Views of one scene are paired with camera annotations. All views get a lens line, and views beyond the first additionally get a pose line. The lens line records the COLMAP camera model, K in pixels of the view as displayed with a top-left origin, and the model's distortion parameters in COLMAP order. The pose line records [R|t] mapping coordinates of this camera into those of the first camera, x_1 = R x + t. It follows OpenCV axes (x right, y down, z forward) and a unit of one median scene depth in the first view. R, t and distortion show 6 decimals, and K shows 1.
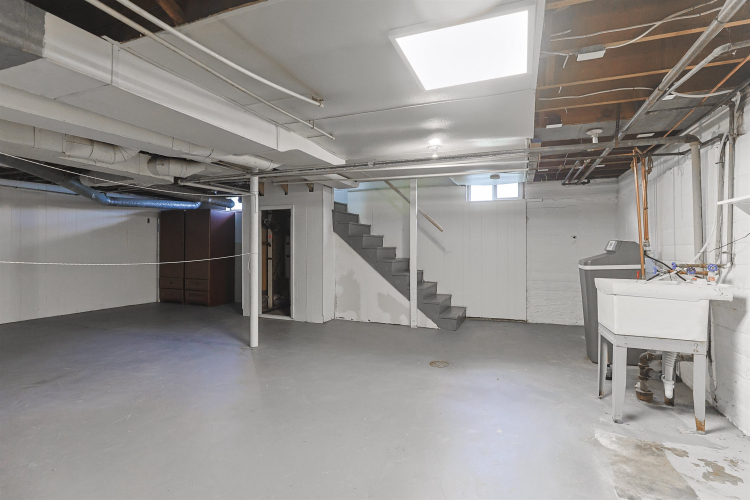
lens RADIAL K [[364.2, 0, 380.2], [0, 364.2, 248.9], [0, 0, 1]] dist [-0.028761, 0.016823]
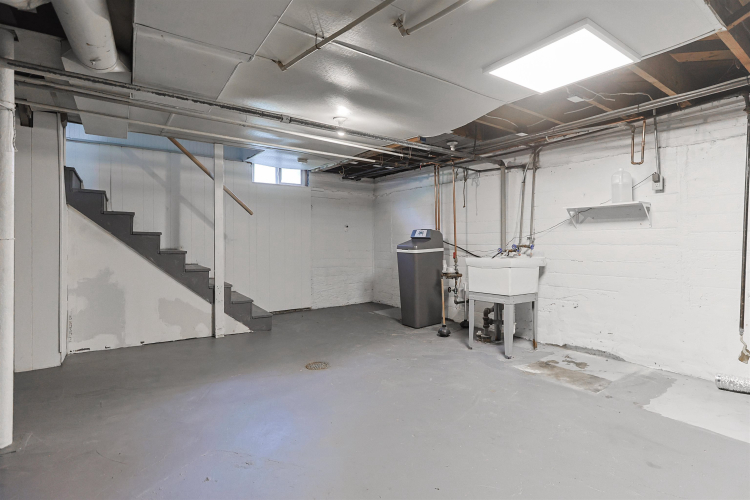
lens RADIAL K [[364.2, 0, 380.2], [0, 364.2, 248.9], [0, 0, 1]] dist [-0.028761, 0.016823]
pose [[0.556142, -0.020219, 0.830841, -0.357990], [0.000241, 0.999708, 0.024167, 0.009685], [-0.831087, -0.013240, 0.555985, 0.291241]]
